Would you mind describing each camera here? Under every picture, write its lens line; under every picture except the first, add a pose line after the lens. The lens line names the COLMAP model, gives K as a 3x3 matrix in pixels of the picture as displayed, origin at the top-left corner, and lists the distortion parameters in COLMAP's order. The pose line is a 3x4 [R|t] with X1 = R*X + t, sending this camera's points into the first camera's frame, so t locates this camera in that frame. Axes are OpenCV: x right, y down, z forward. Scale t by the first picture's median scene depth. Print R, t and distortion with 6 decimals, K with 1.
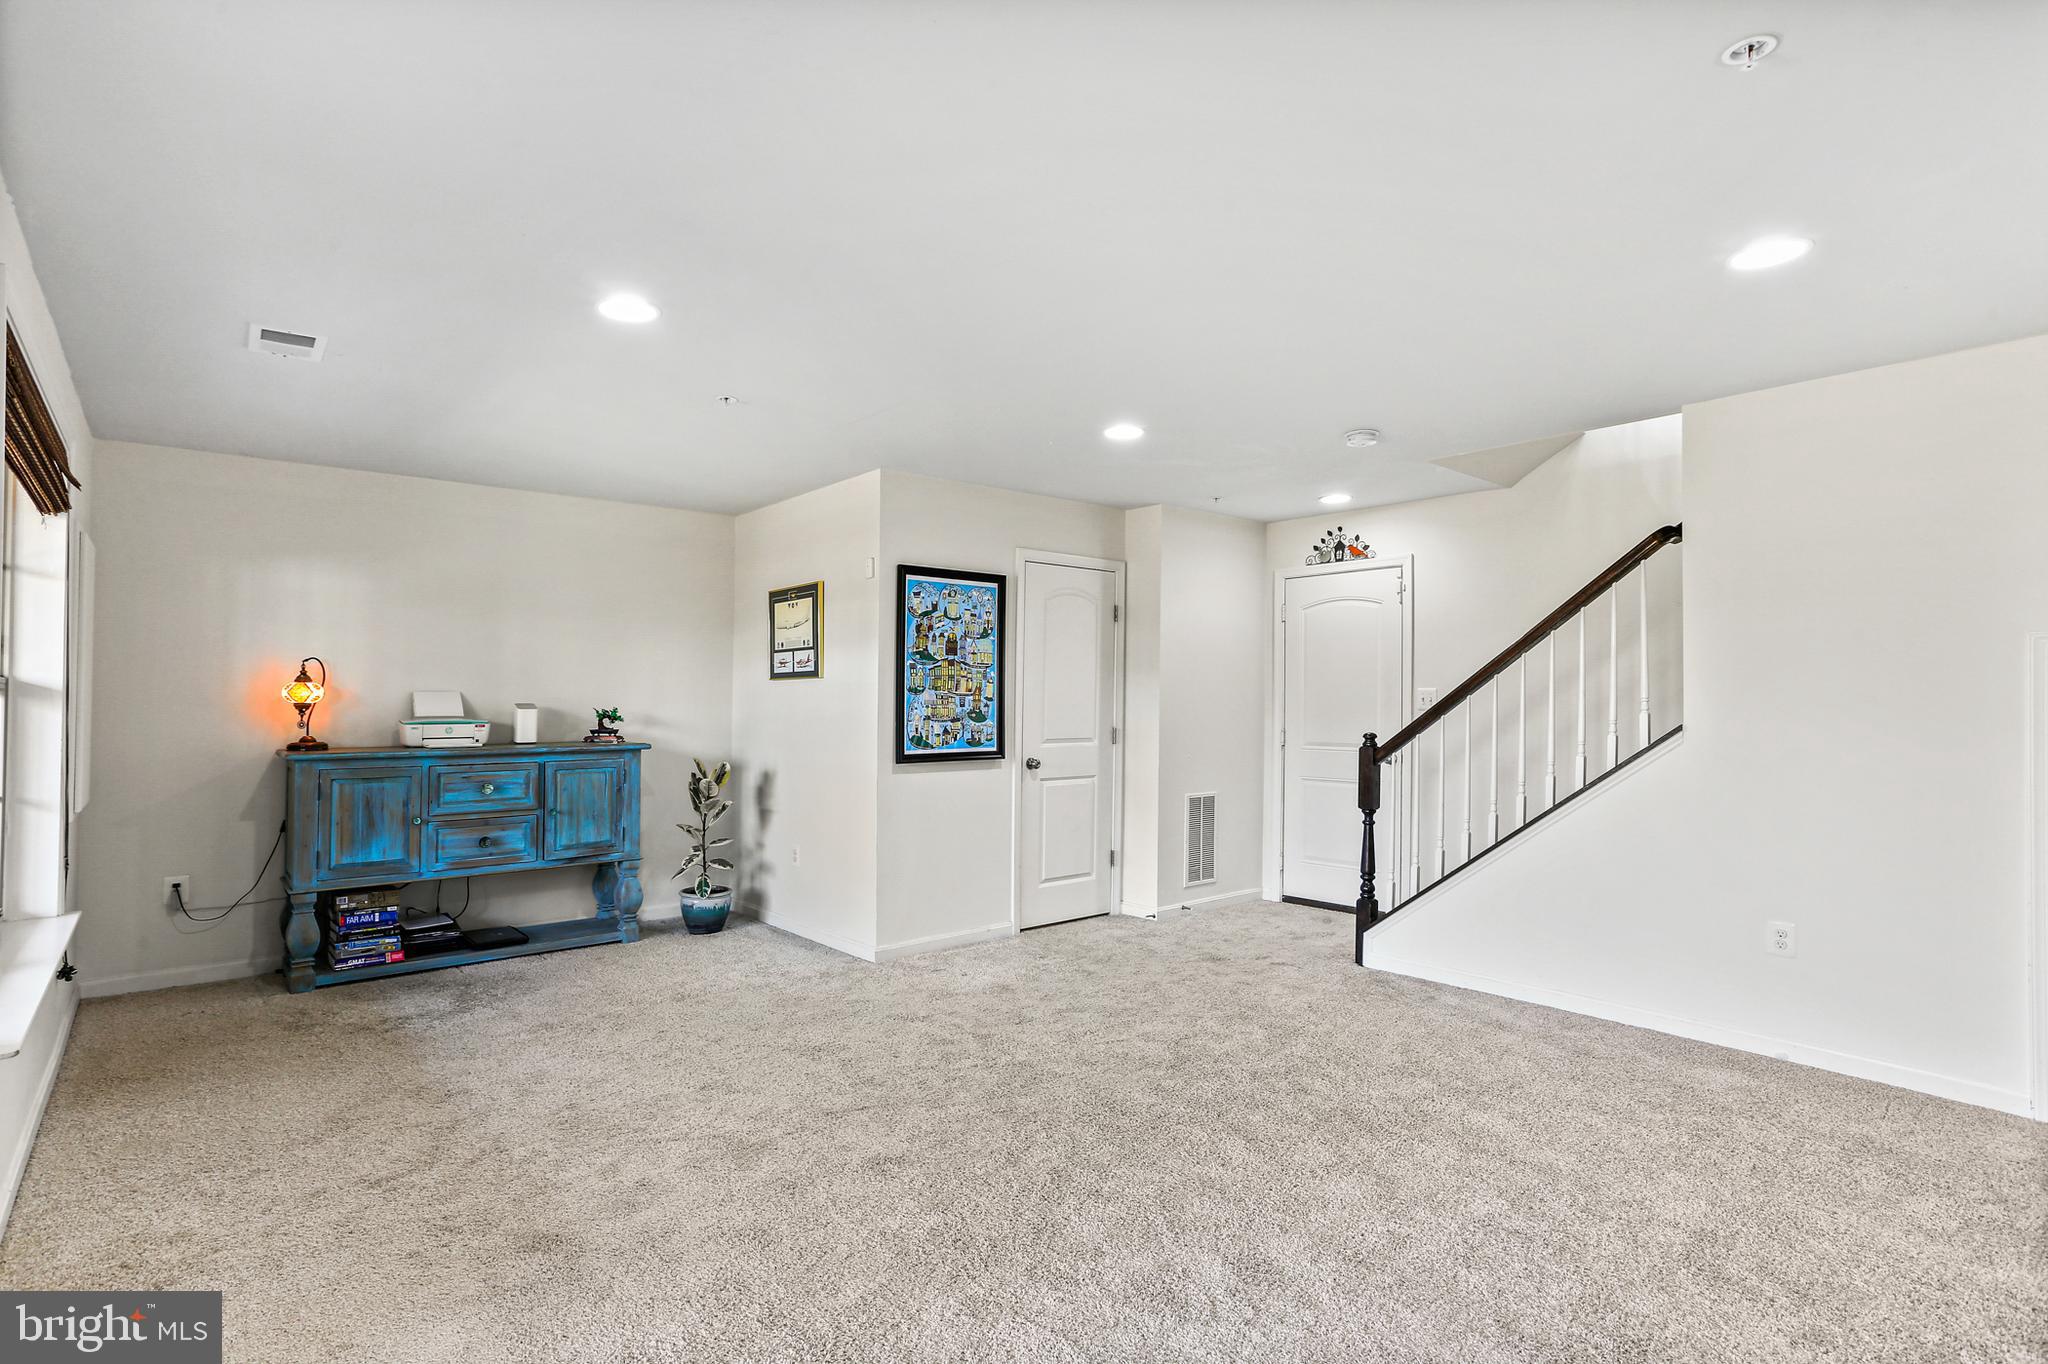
lens RADIAL K [[990.4, 0, 1020.4], [0, 990.4, 684.3], [0, 0, 1]] dist [-0.040234, 0.024149]
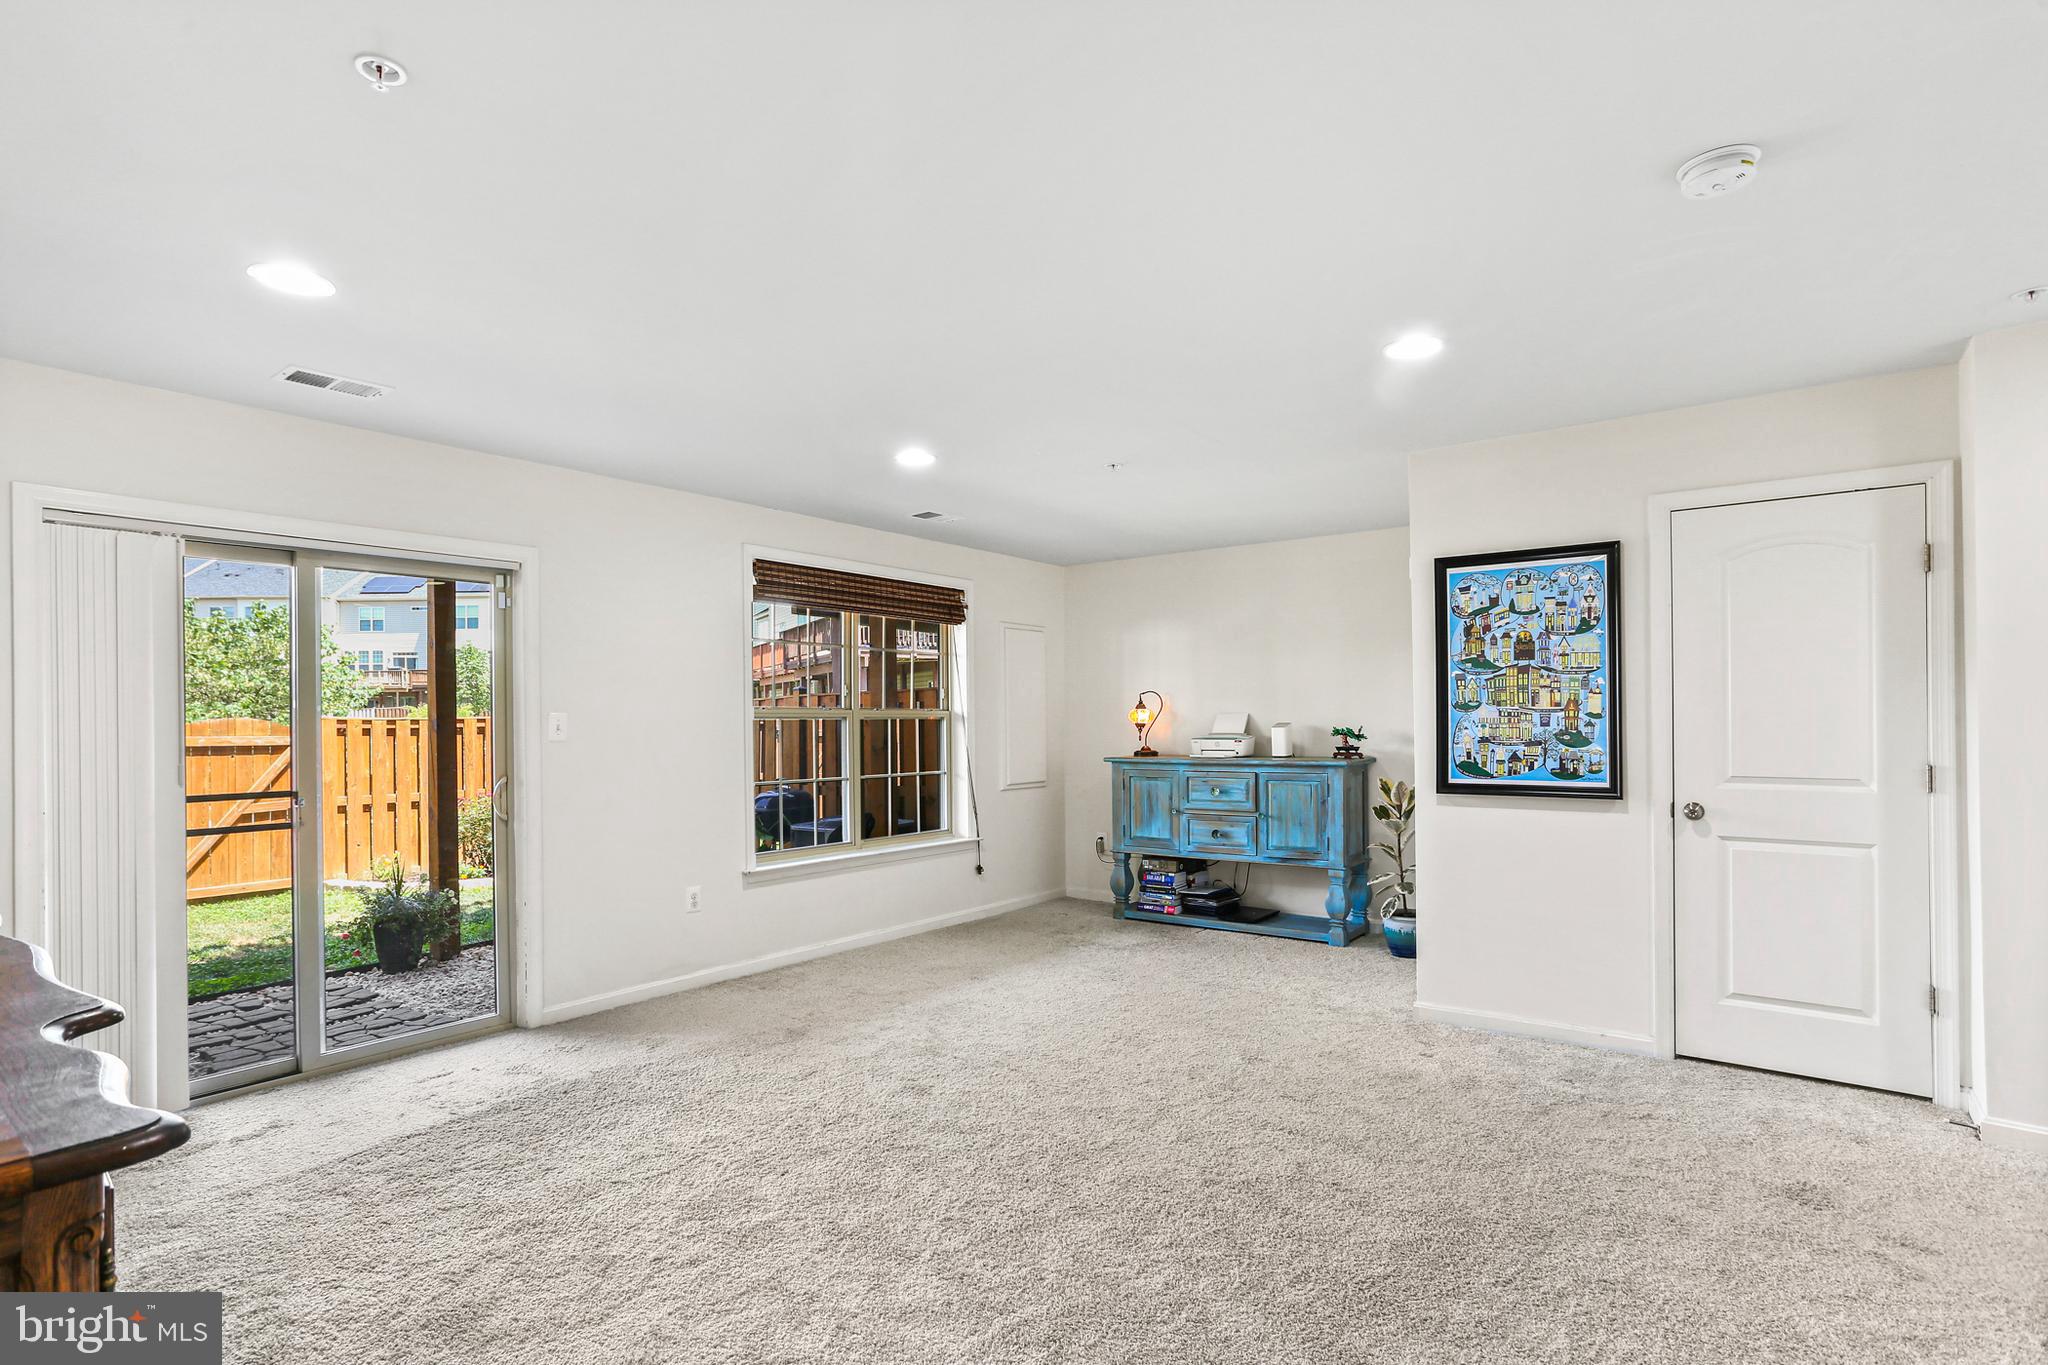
lens RADIAL K [[990.4, 0, 1020.4], [0, 990.4, 684.8], [0, 0, 1]] dist [-0.040234, 0.024149]
pose [[0.226276, -0.038569, -0.973299, 0.598557], [0.023982, 0.999133, -0.034018, 0.007105], [0.973768, -0.015644, 0.227005, 0.445512]]
